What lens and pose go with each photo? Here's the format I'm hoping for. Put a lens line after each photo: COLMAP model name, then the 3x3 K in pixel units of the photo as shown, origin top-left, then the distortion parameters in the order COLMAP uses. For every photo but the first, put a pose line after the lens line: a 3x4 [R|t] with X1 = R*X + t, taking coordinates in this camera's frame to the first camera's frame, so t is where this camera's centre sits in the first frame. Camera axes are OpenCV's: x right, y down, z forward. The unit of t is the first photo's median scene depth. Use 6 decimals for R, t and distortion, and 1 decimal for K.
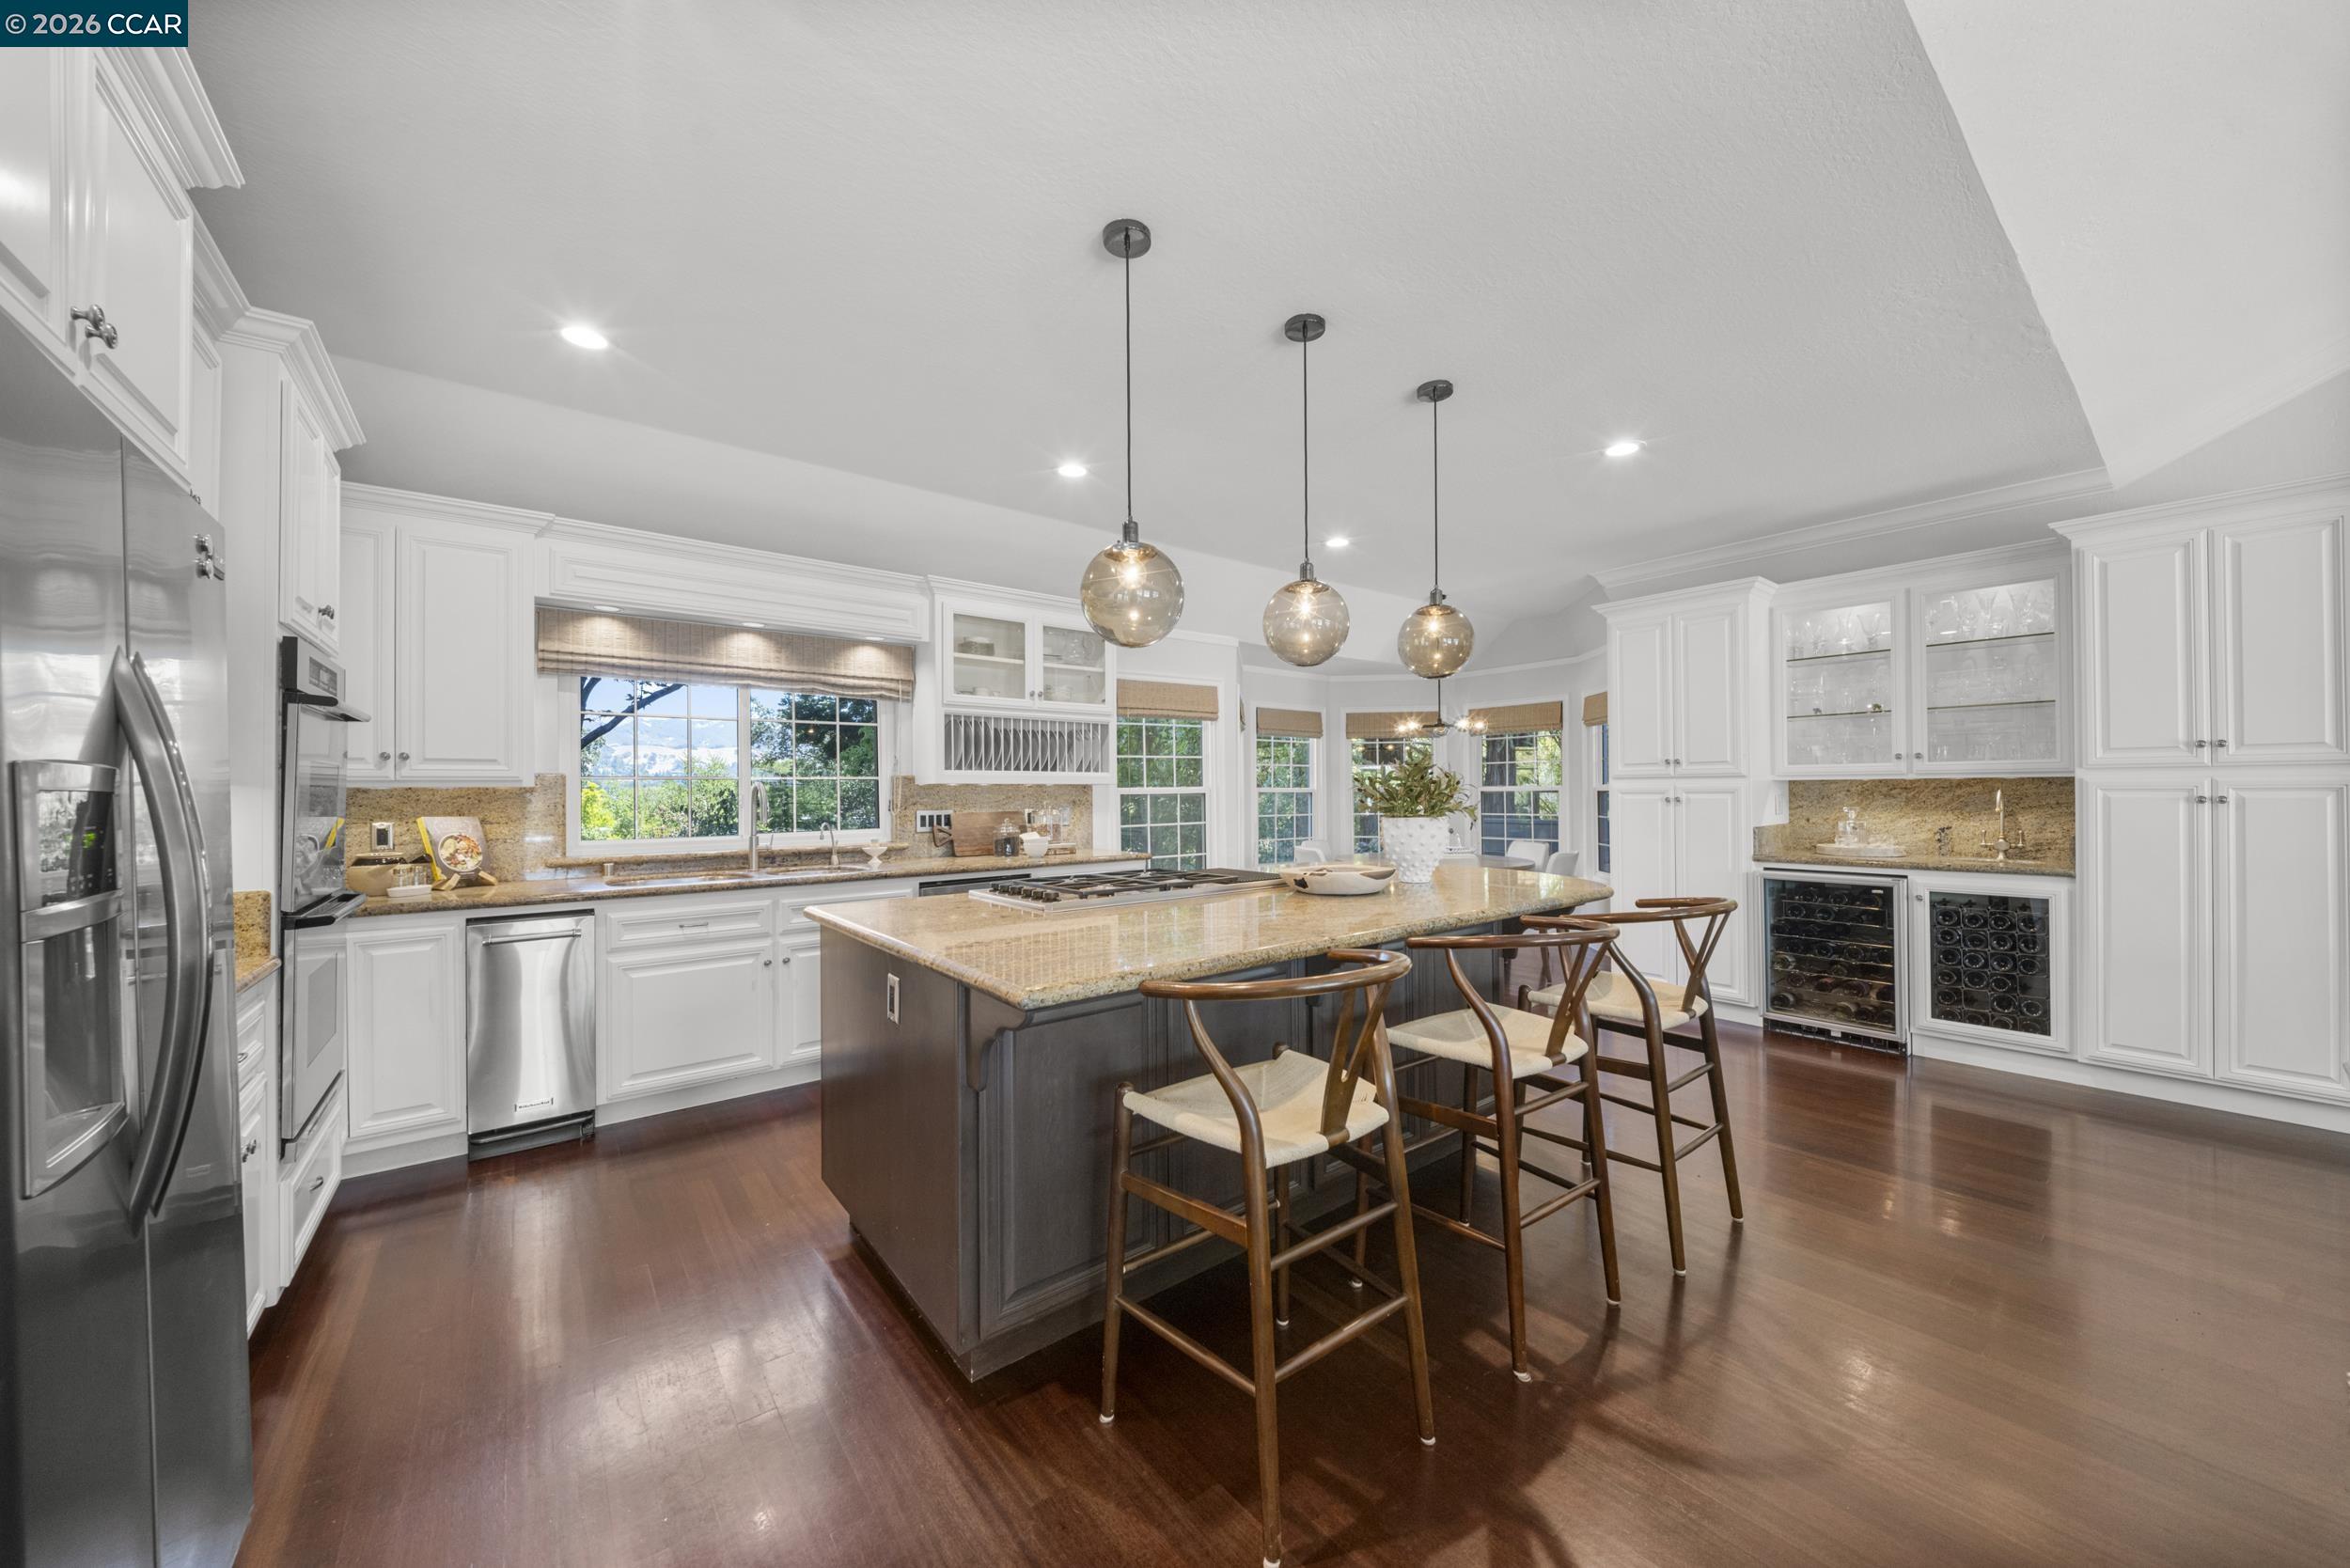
lens RADIAL K [[828.2, 0, 1169.4], [0, 828.2, 792.8], [0, 0, 1]] dist [0.017117, -0.020167]
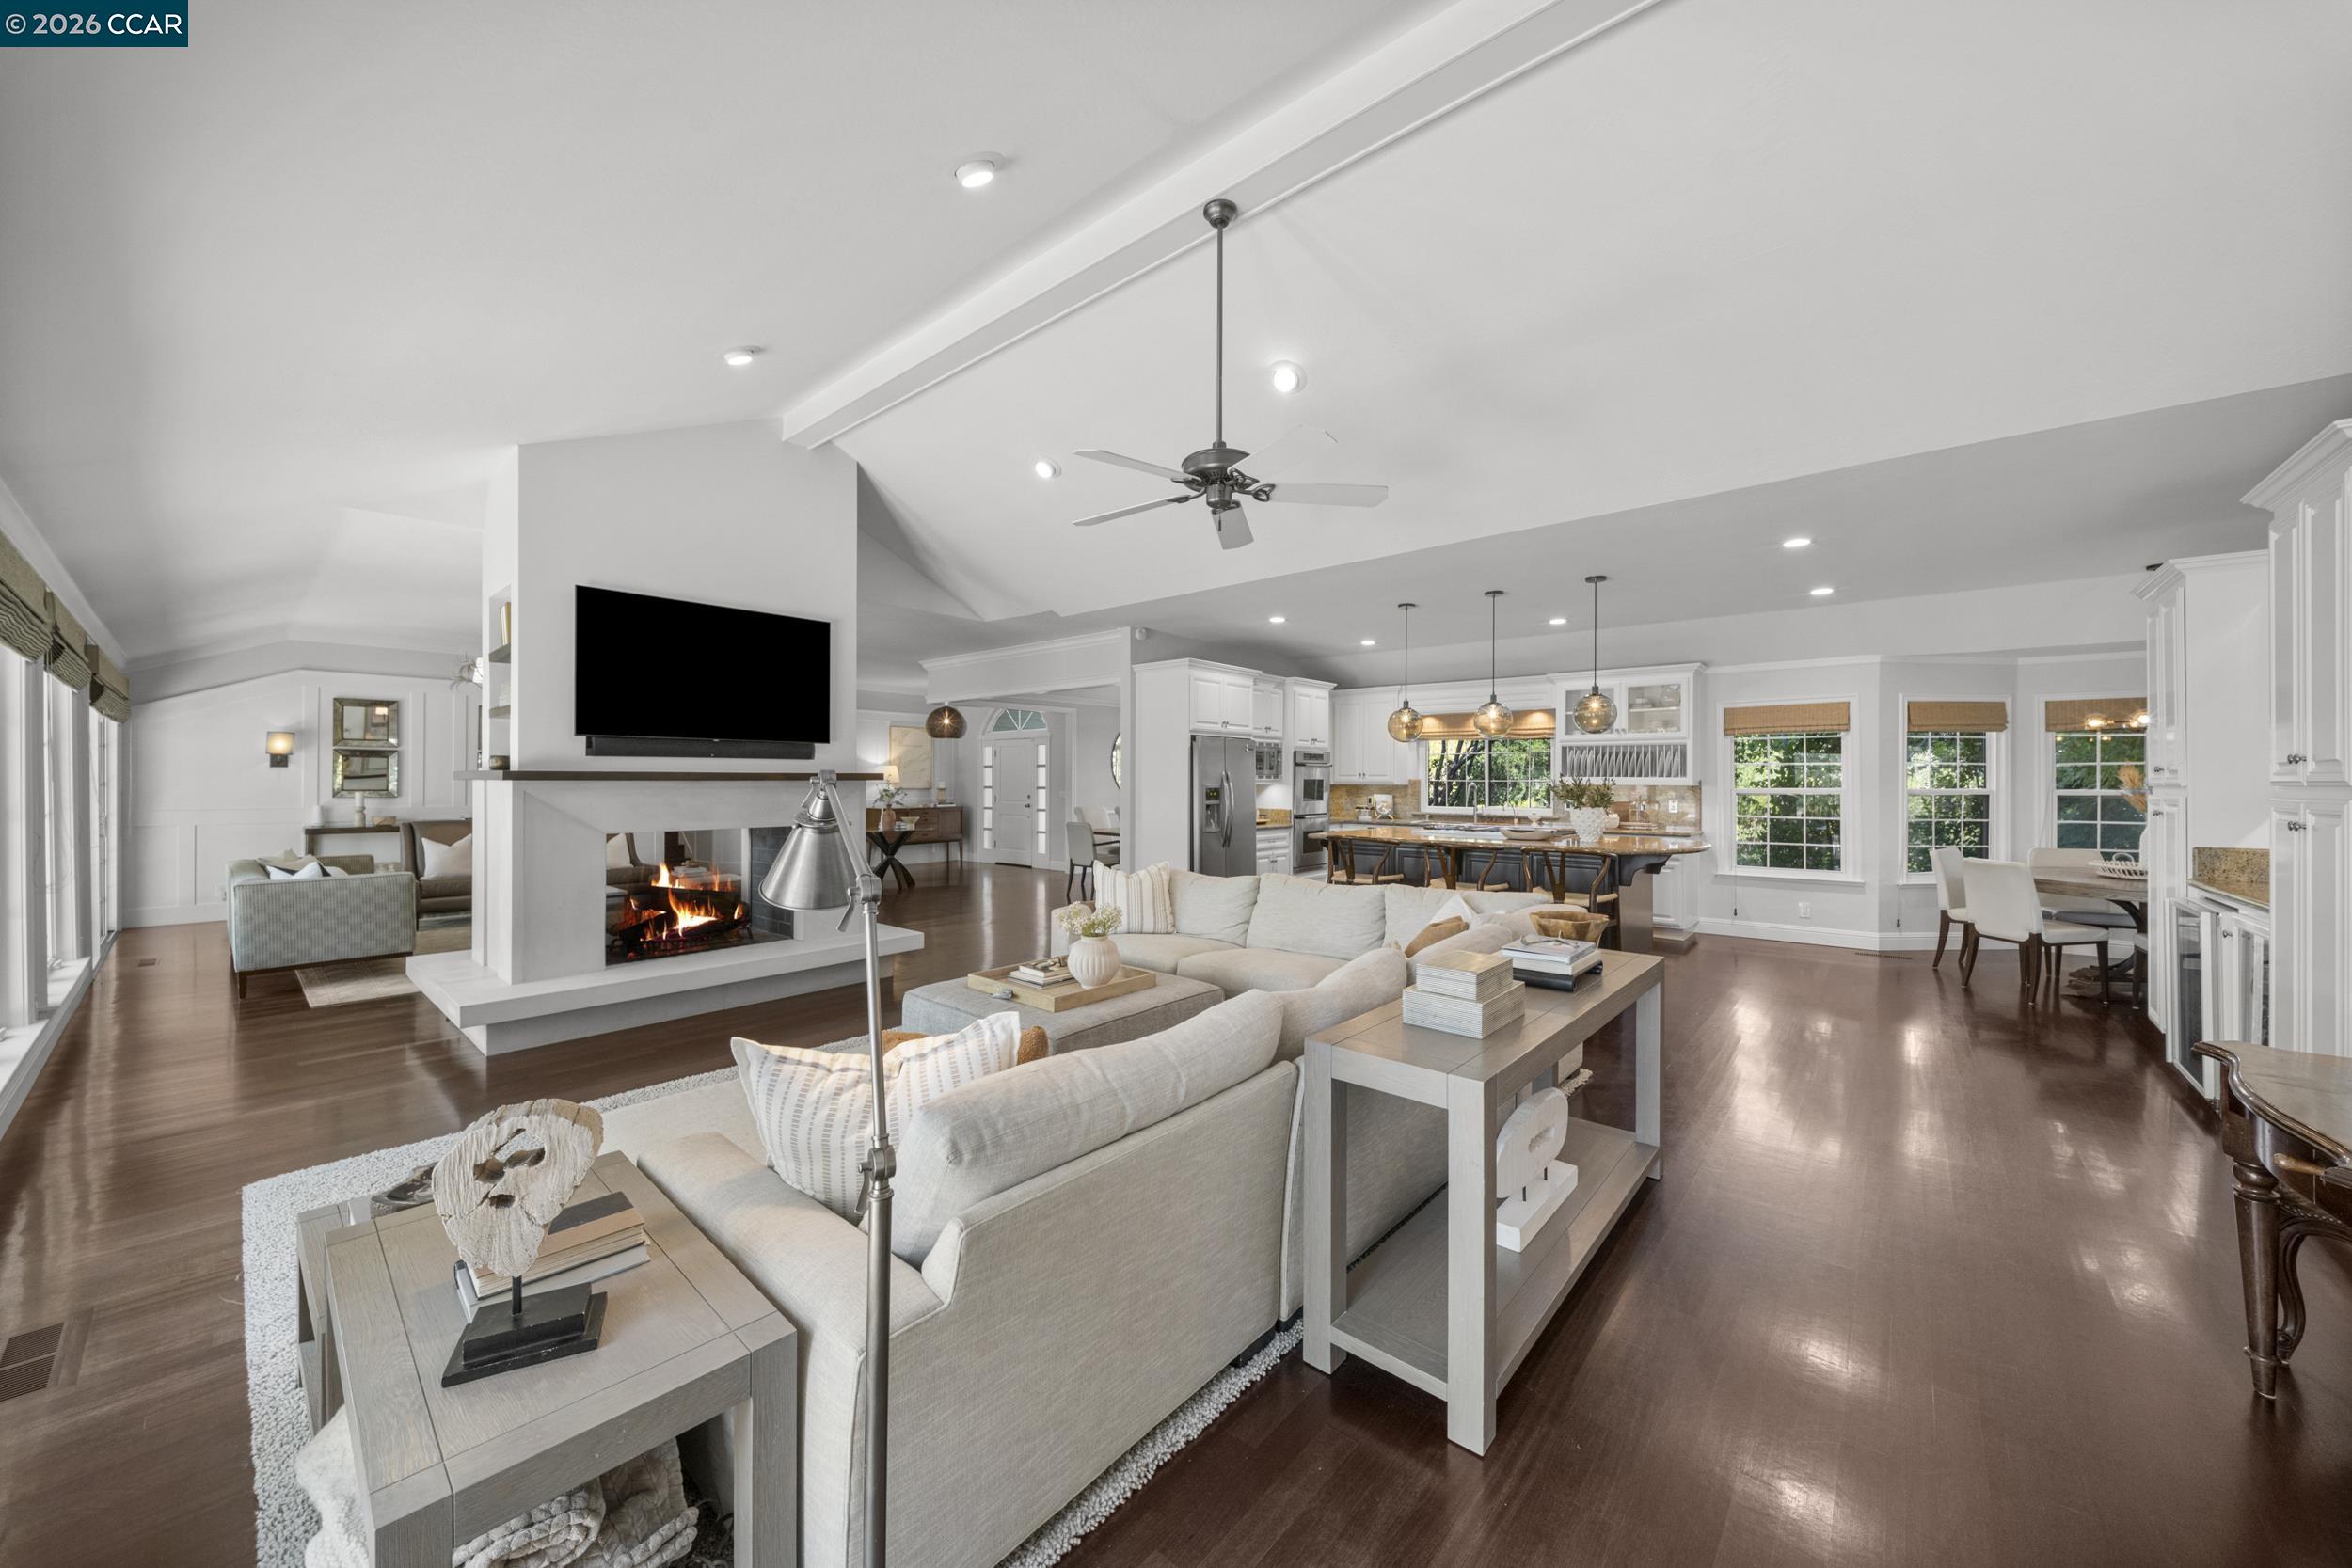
lens RADIAL K [[843.5, 0, 1189.0], [0, 843.5, 780.3], [0, 0, 1]] dist [0.000168, -0.008689]
pose [[0.204866, 0.008351, -0.978754, 1.564596], [-0.005996, 0.999956, 0.007277, -0.032673], [0.978772, 0.004377, 0.204907, -0.218041]]
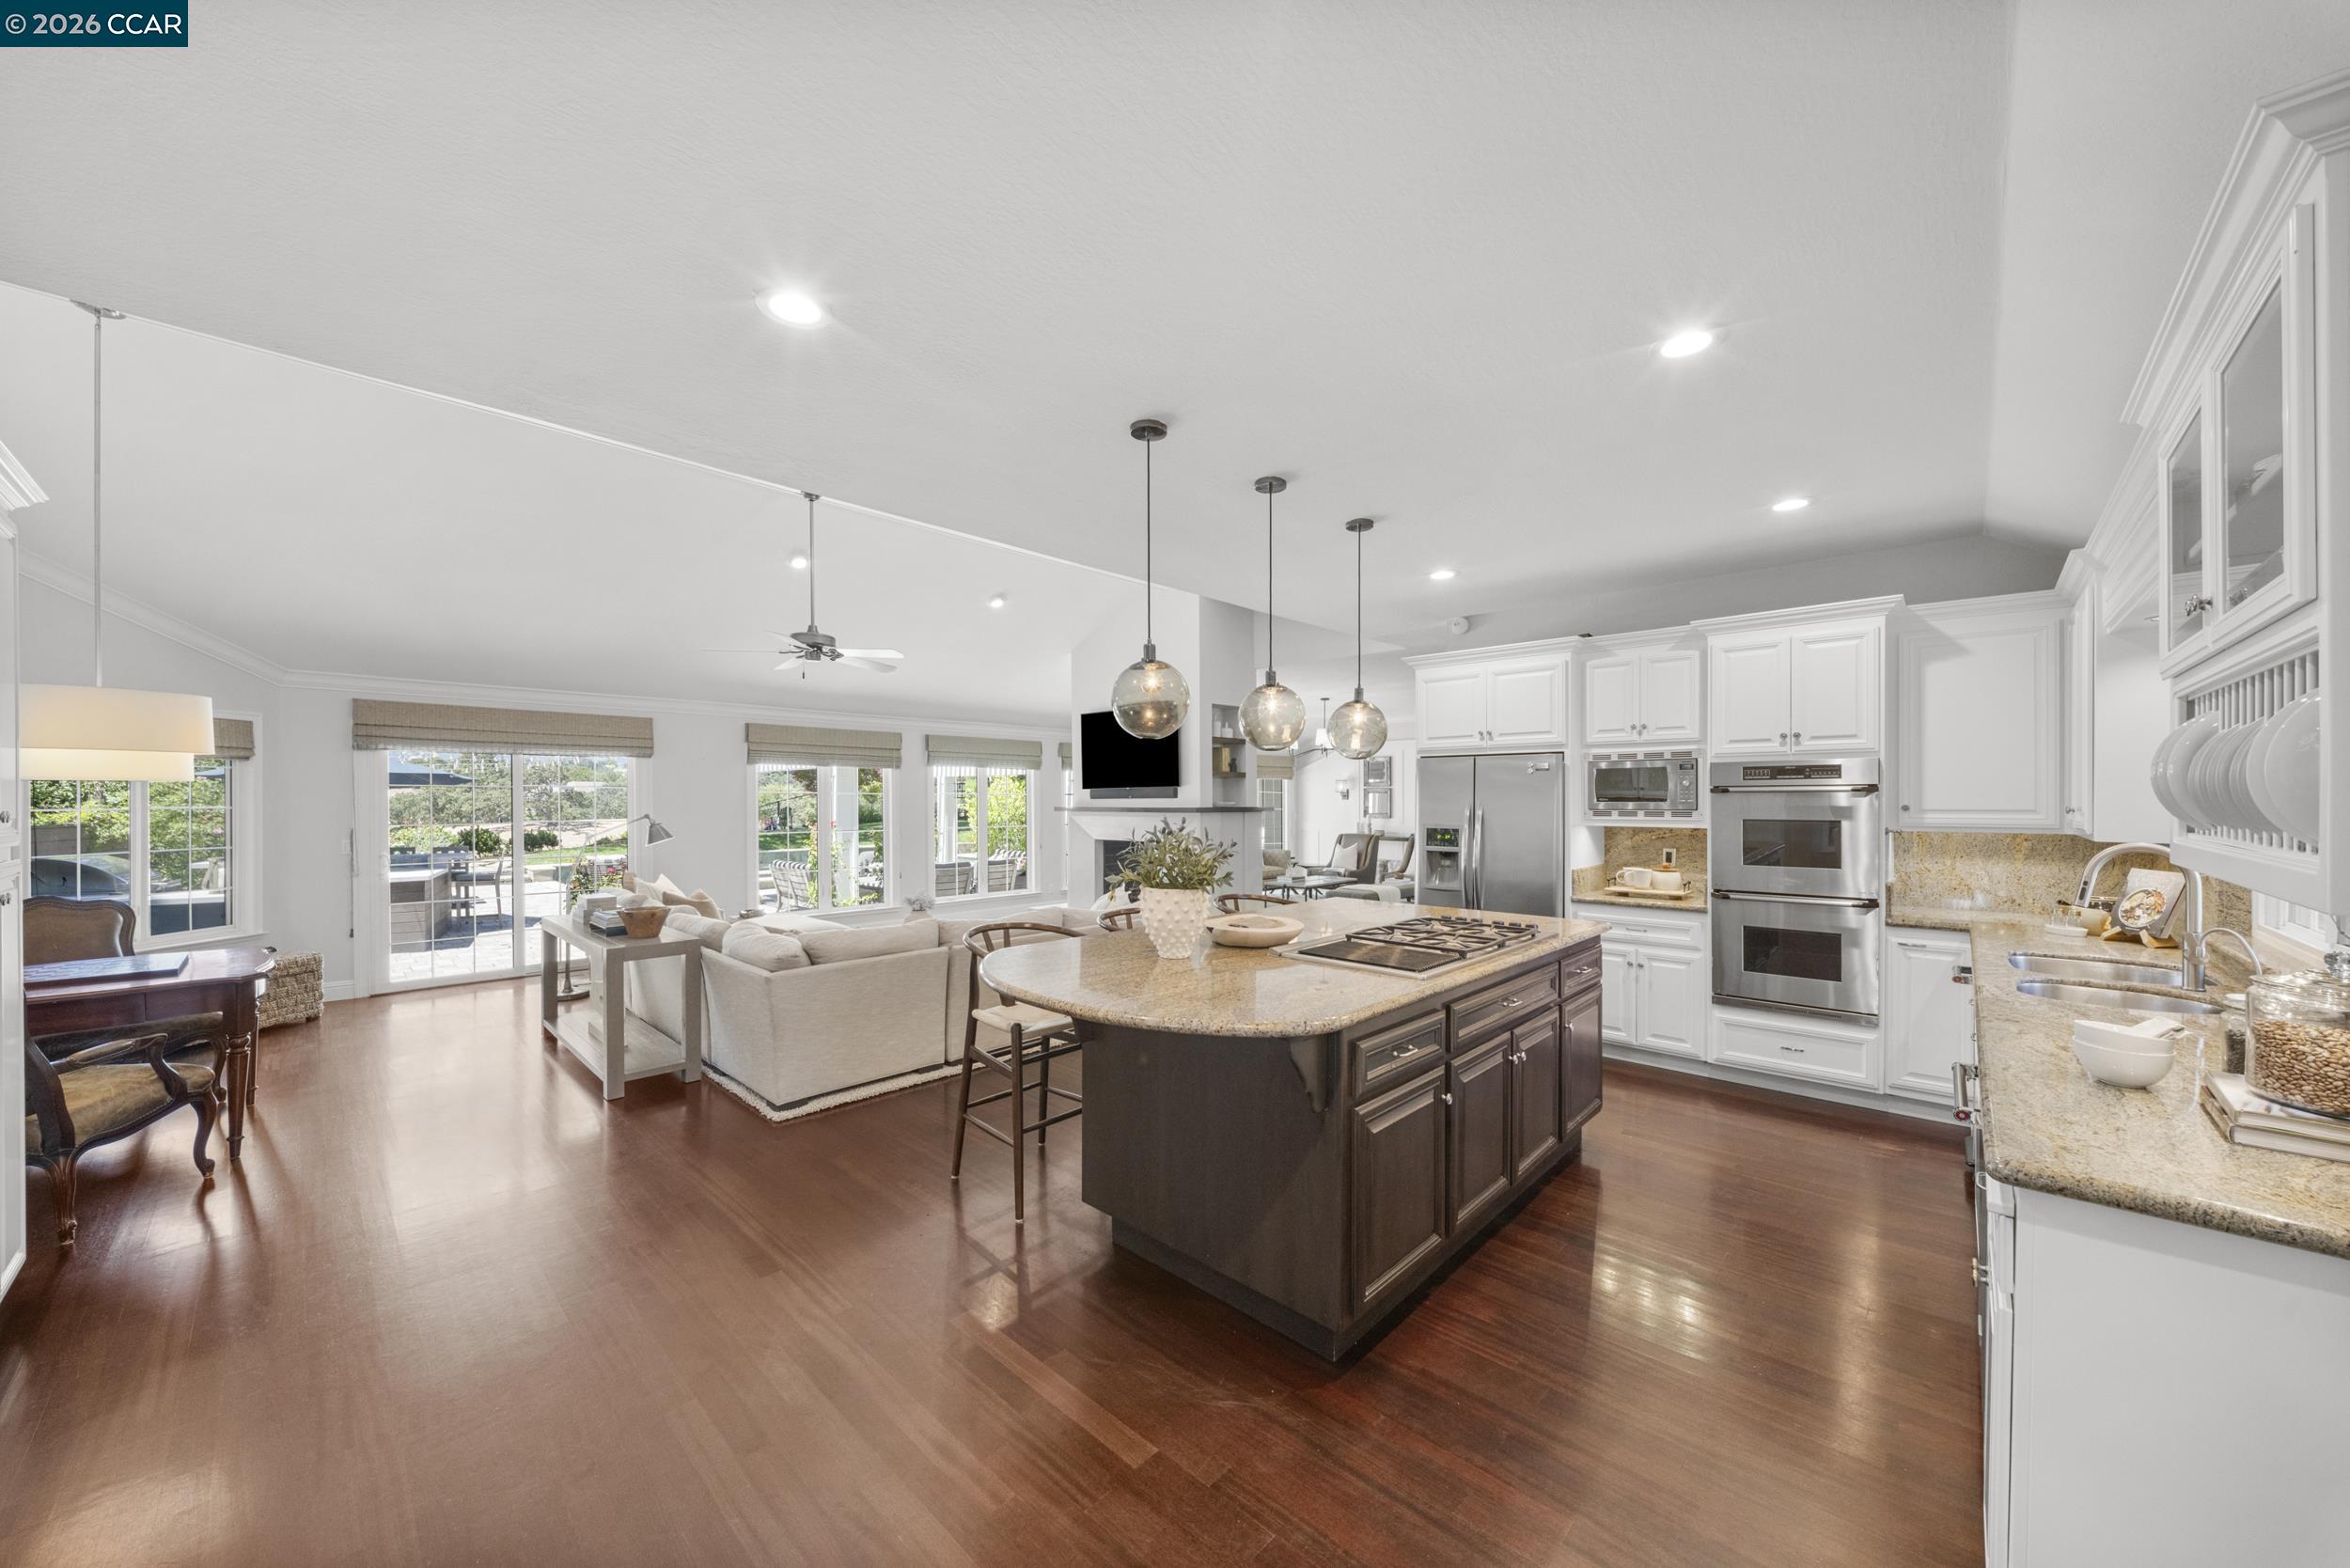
lens RADIAL K [[825.0, 0, 1177.3], [0, 825.0, 787.5], [0, 0, 1]] dist [0.006565, -0.007893]
pose [[-0.986763, 0.005609, -0.162072, 0.365721], [0.007782, 0.999888, -0.012776, -0.054563], [0.161982, -0.013869, -0.986696, 1.504704]]
